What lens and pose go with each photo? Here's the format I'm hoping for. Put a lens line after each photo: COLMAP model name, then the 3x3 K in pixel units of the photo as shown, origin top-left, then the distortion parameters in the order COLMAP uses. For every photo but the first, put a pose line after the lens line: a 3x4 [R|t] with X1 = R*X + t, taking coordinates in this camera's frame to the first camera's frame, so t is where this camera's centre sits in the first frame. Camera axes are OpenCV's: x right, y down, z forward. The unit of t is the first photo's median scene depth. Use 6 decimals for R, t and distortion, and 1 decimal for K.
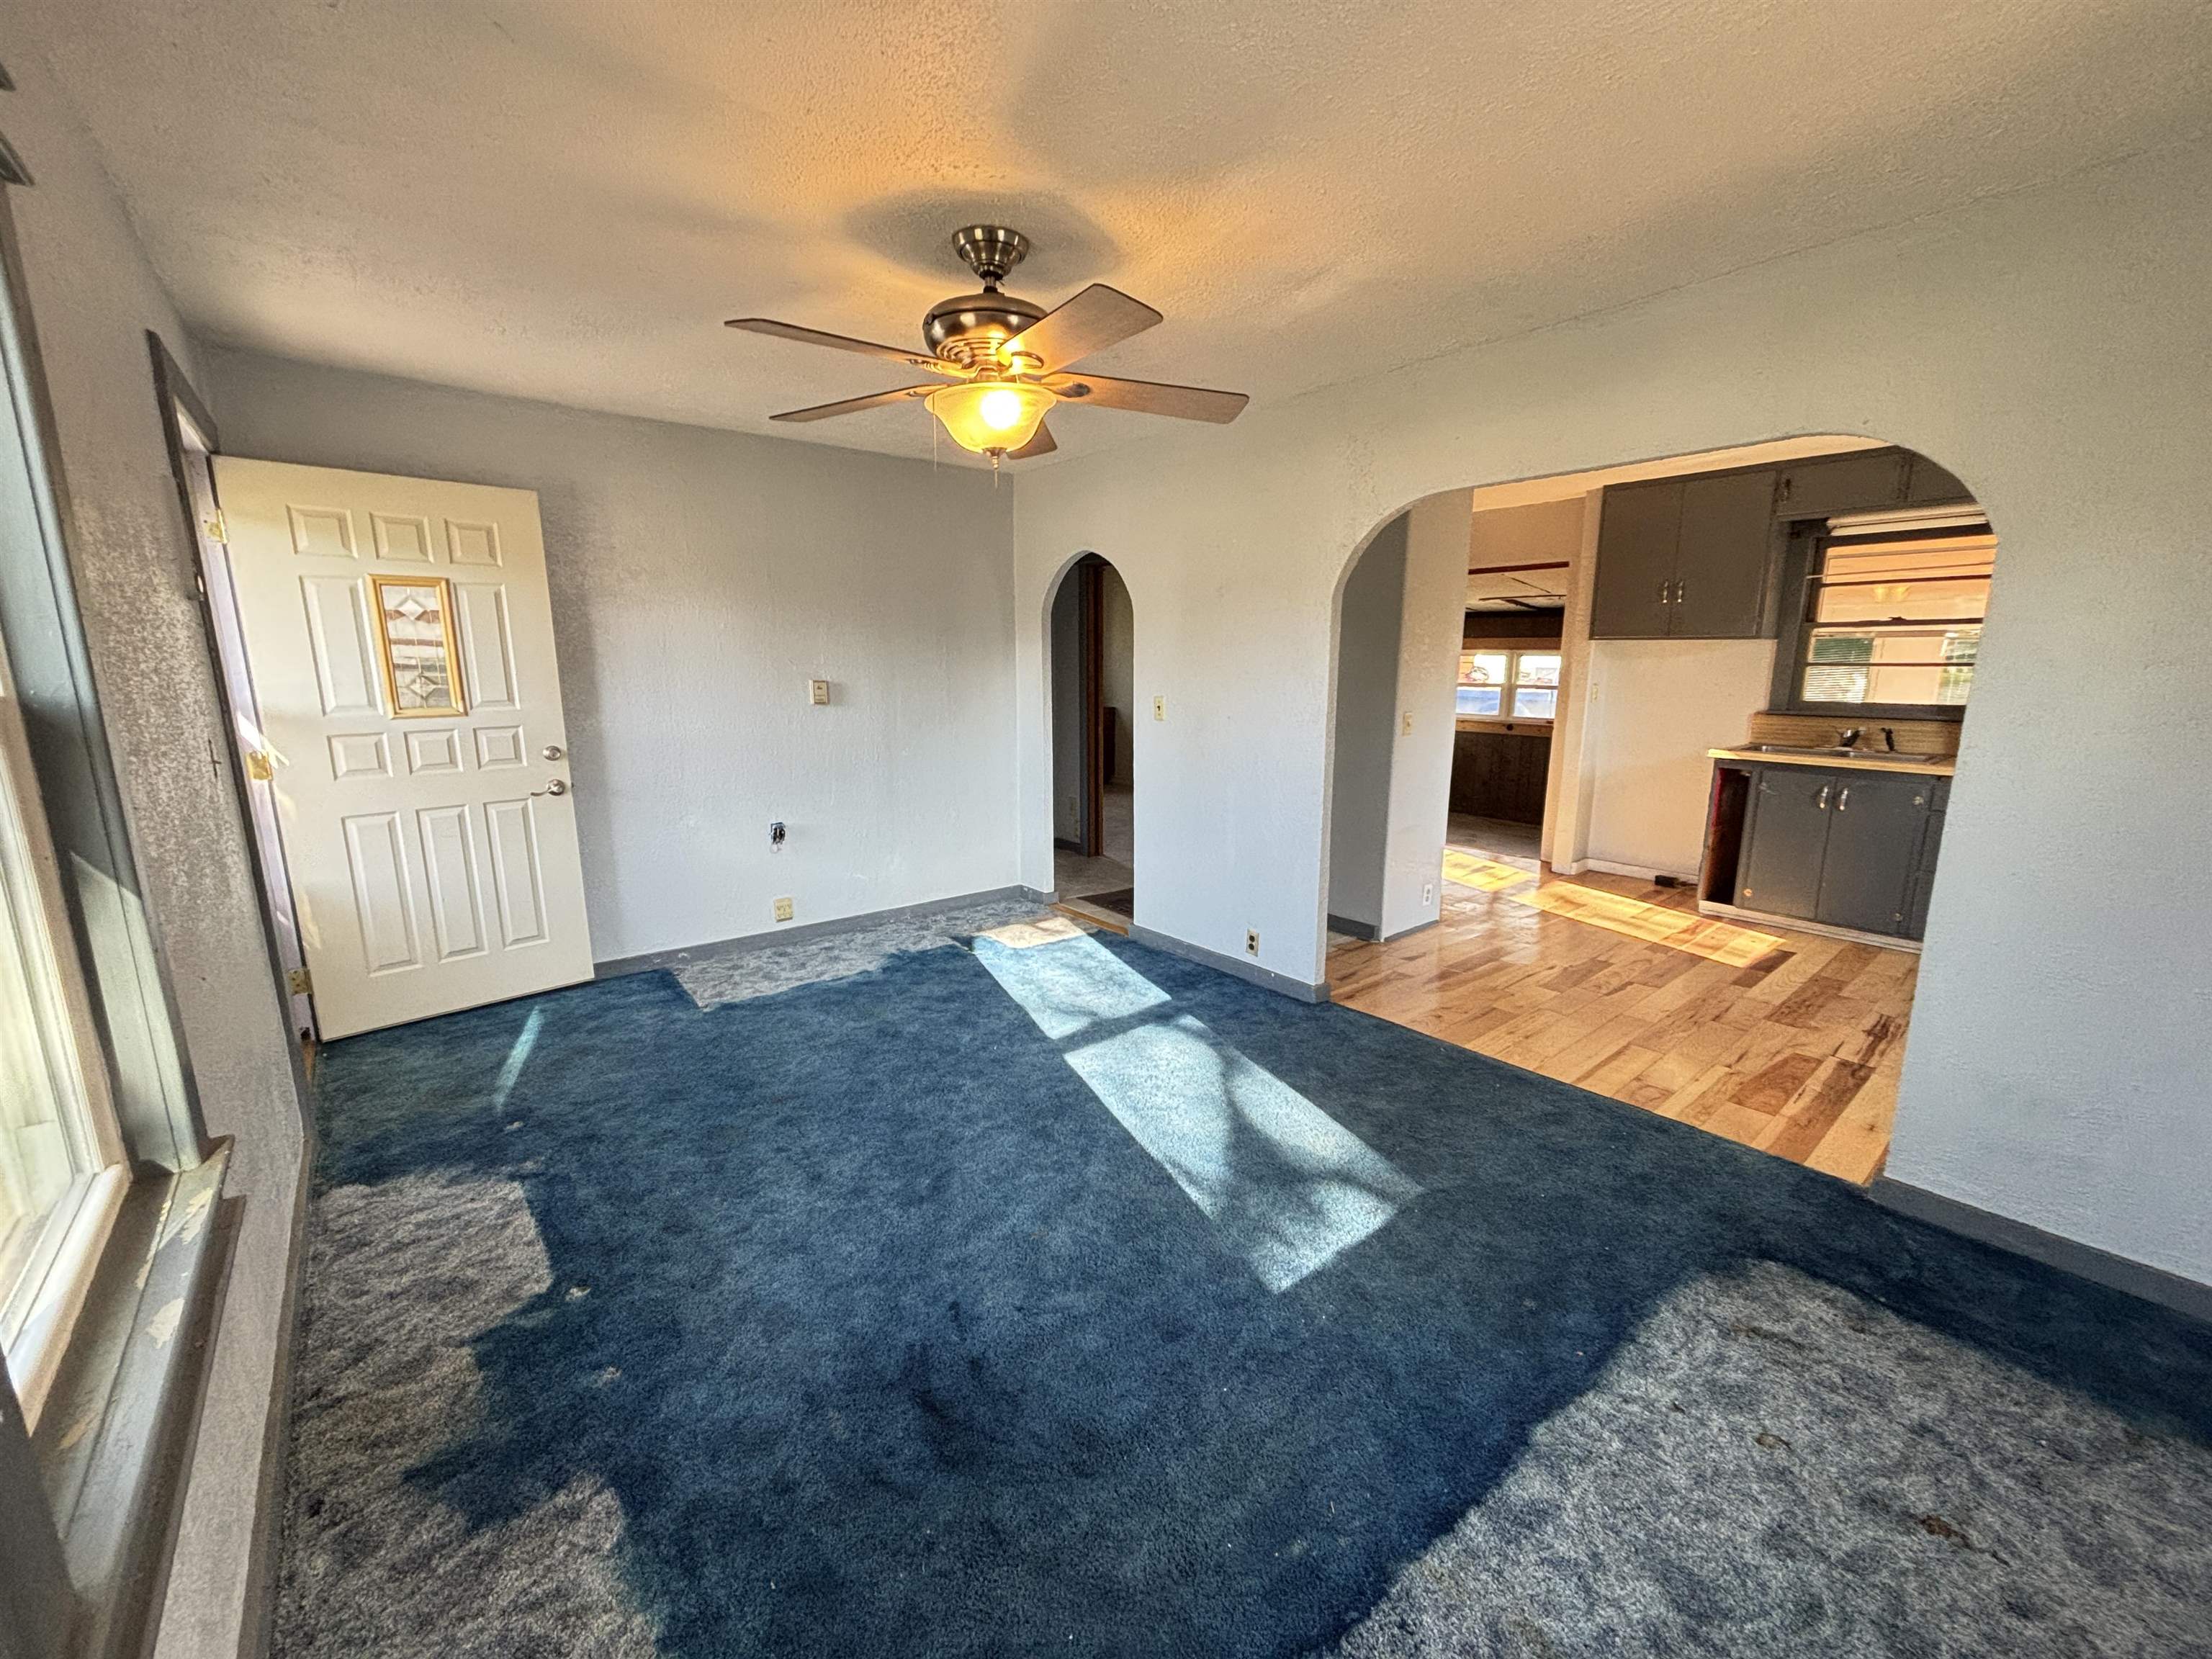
lens RADIAL K [[888.0, 0, 1113.9], [0, 888.0, 818.2], [0, 0, 1]] dist [0.001149, 0.000425]
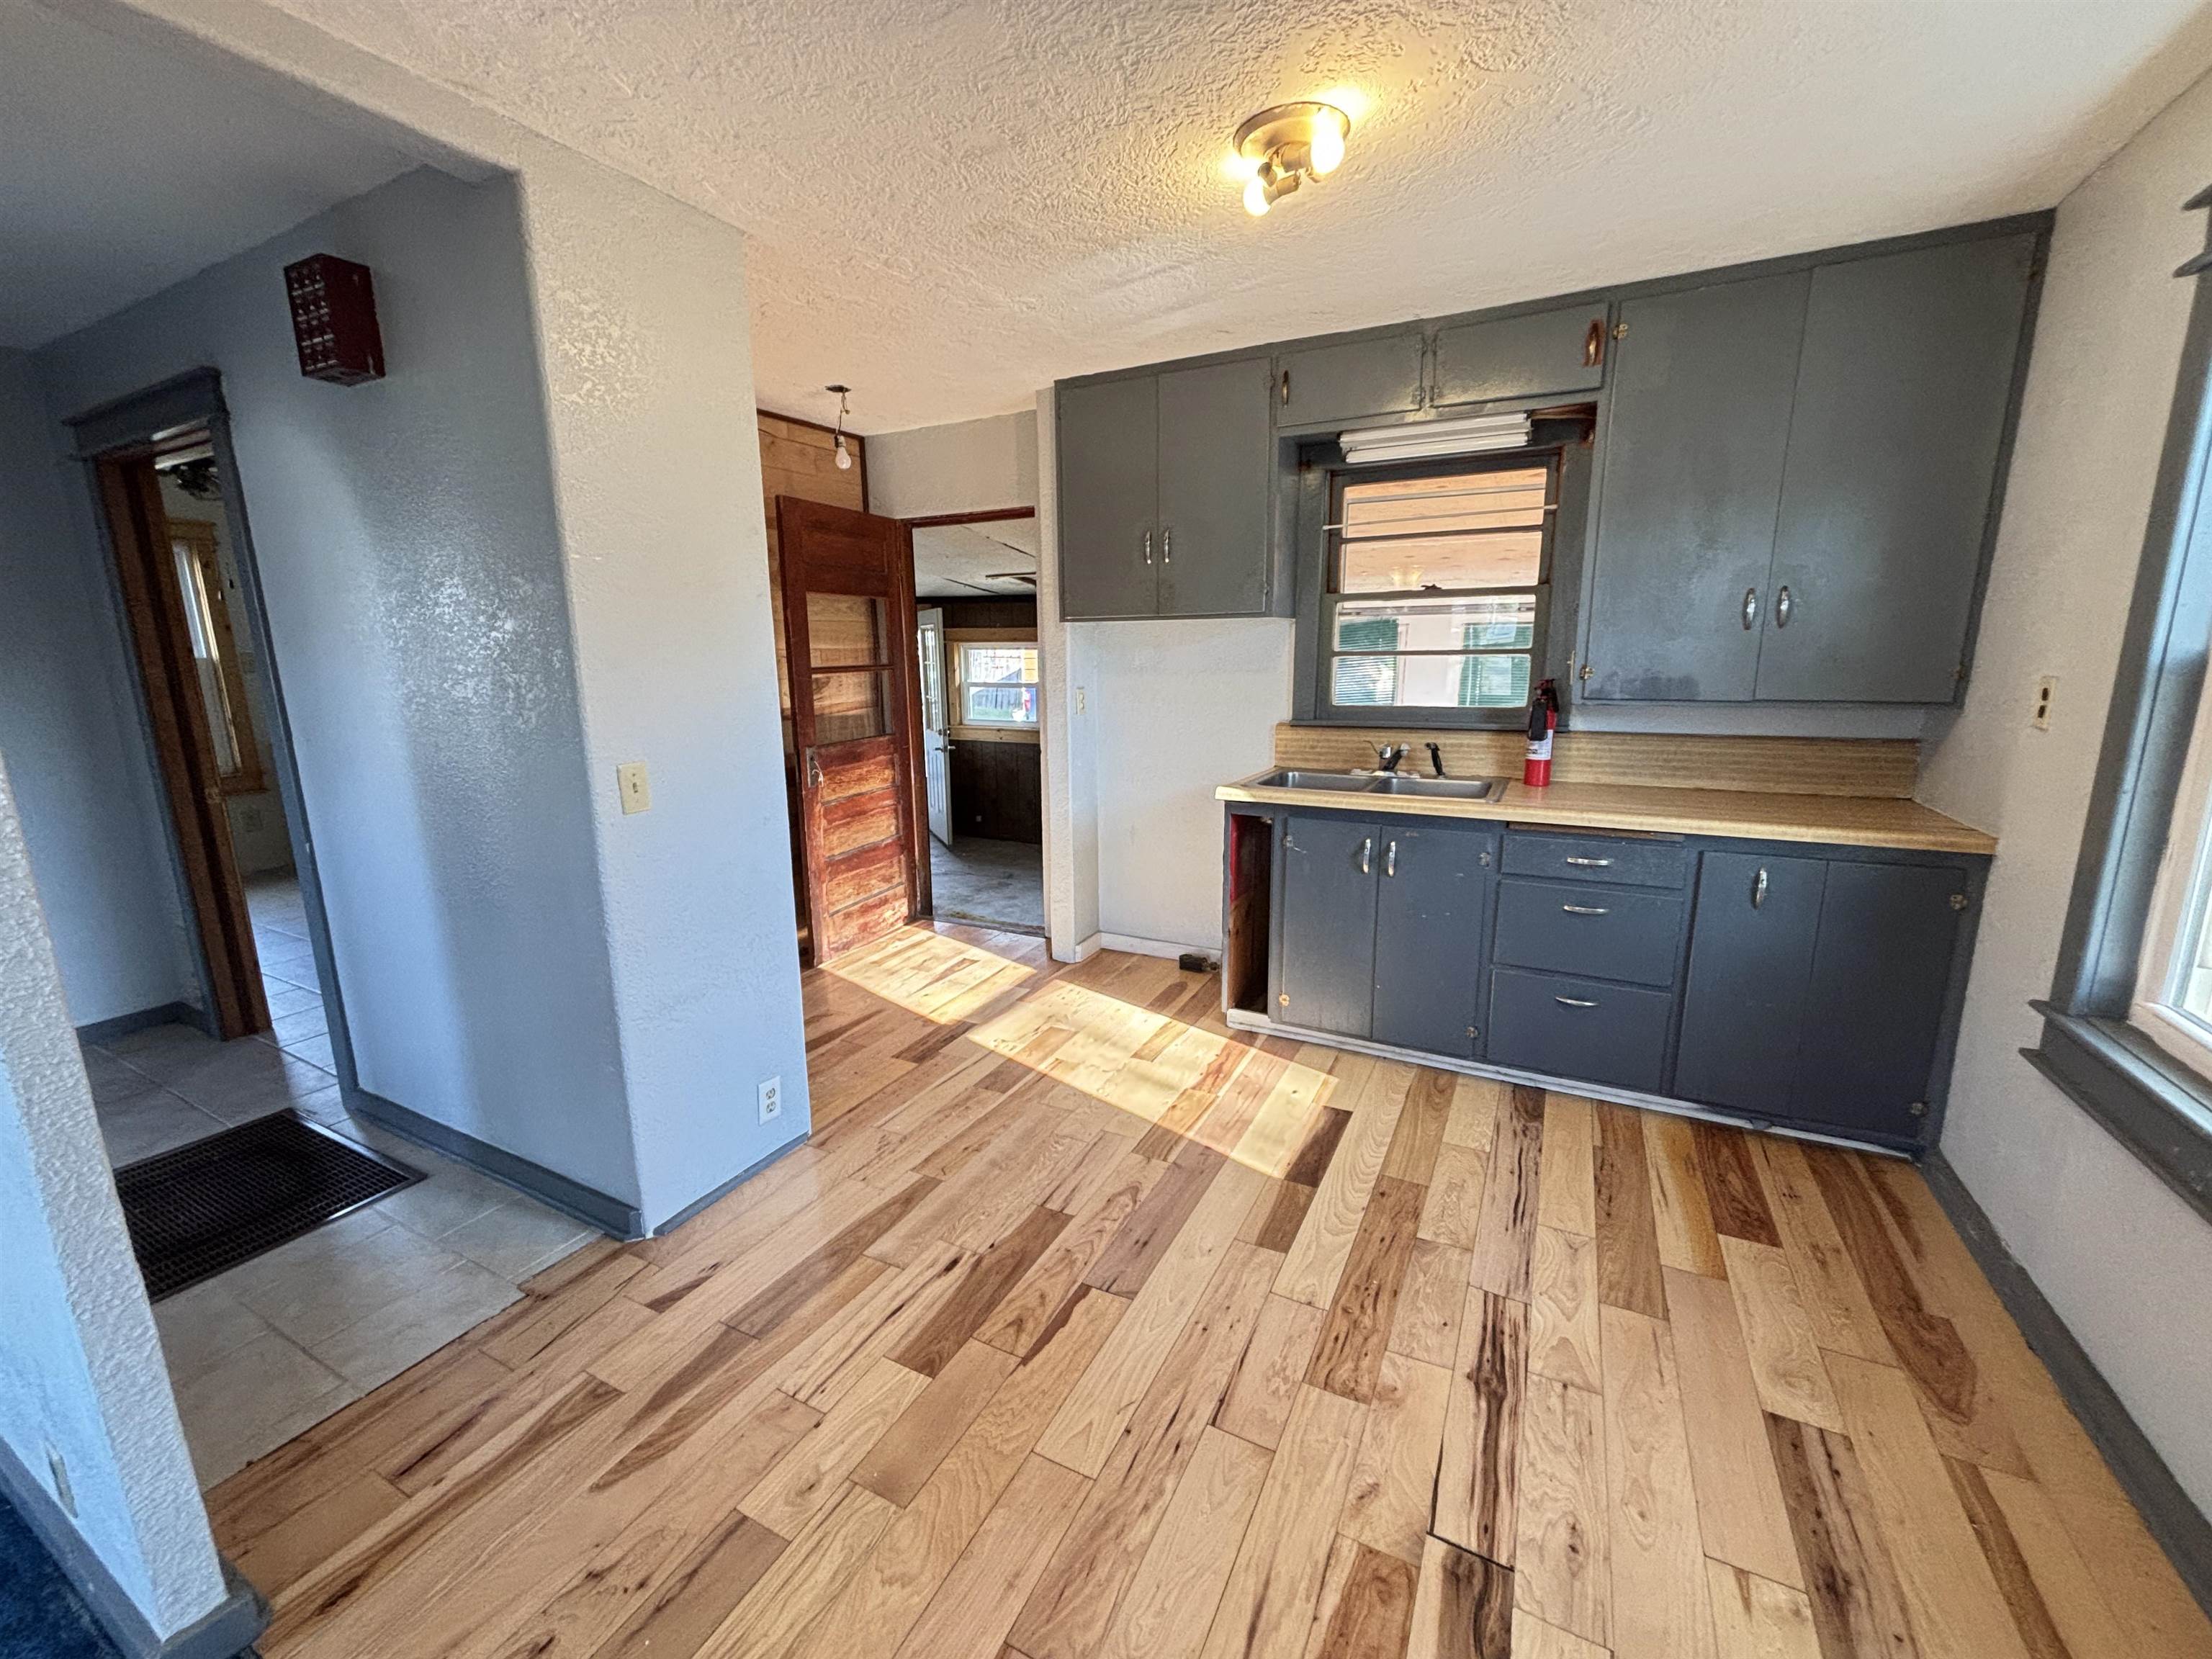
lens RADIAL K [[888.0, 0, 1097.0], [0, 888.0, 815.9], [0, 0, 1]] dist [0.001149, 0.000425]
pose [[0.925238, -0.080311, 0.370789, 0.356101], [0.080094, 0.996659, 0.016010, -0.075496], [-0.370836, 0.014885, 0.928579, 0.442934]]
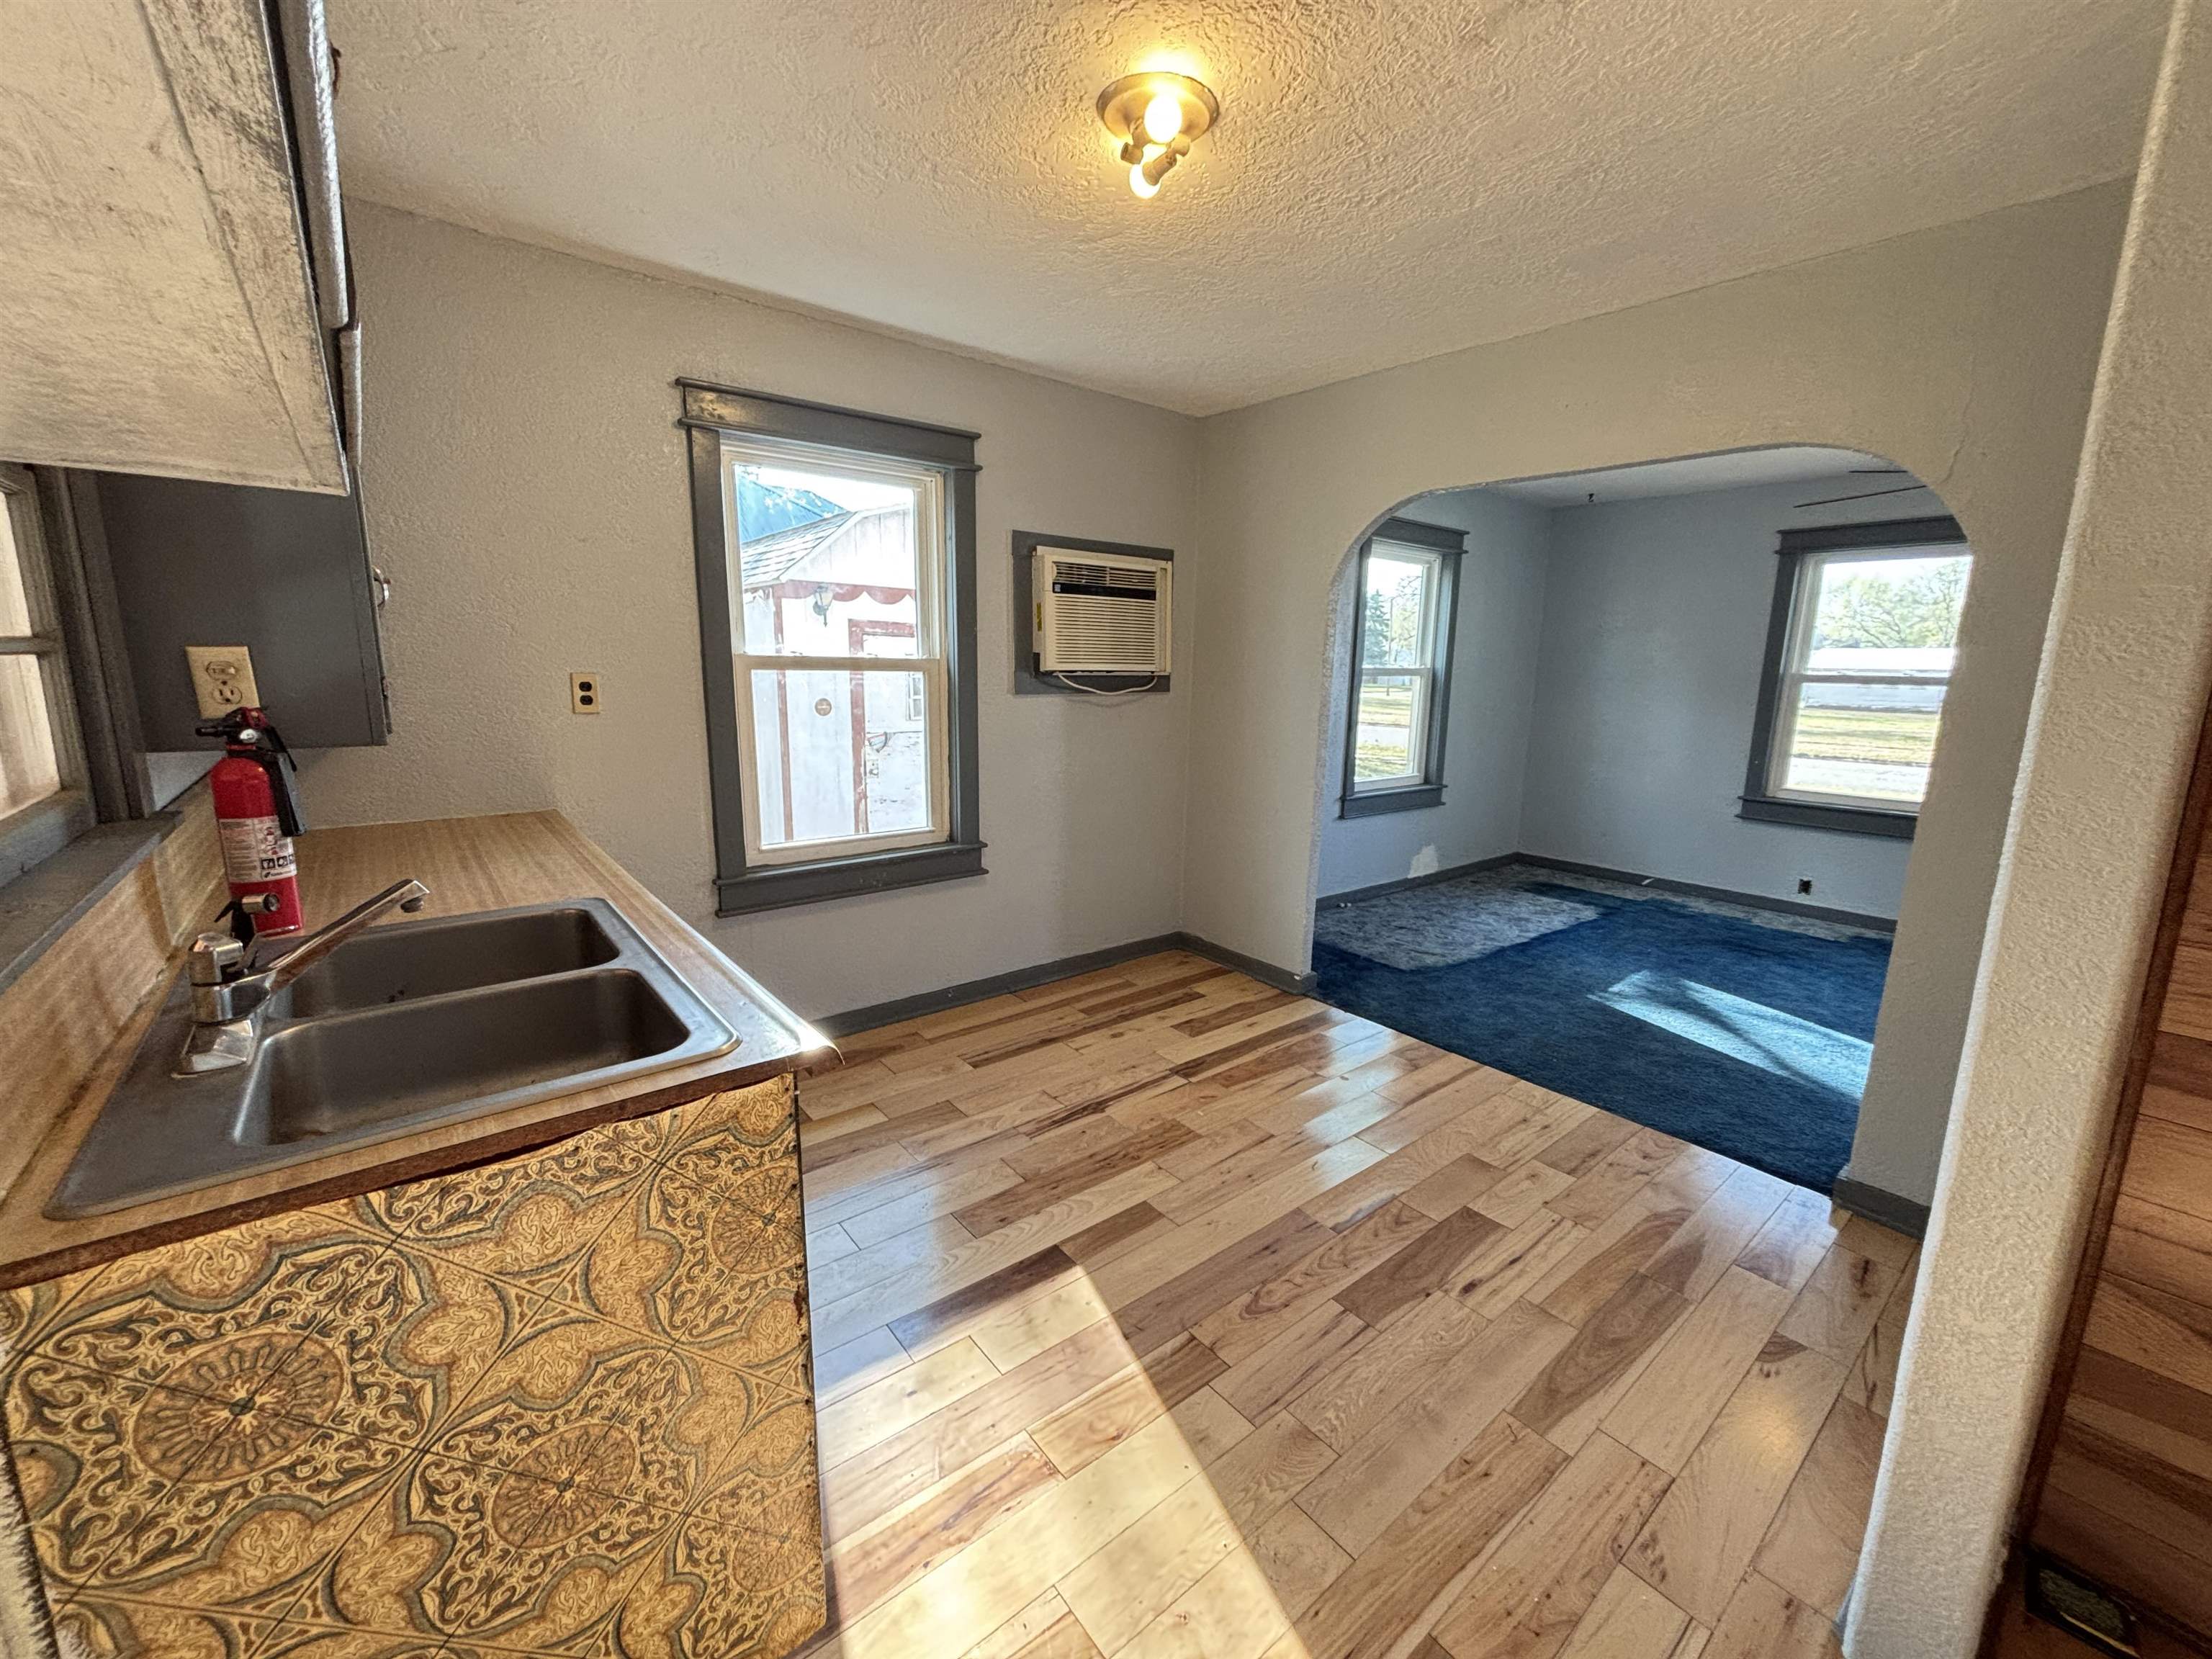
lens RADIAL K [[888.0, 0, 1093.6], [0, 888.0, 827.6], [0, 0, 1]] dist [0.001149, 0.000425]
pose [[-0.999425, -0.025629, 0.022193, 0.614142], [-0.015802, 0.931315, 0.363872, -0.215121], [-0.029995, 0.363312, -0.931185, 1.209626]]
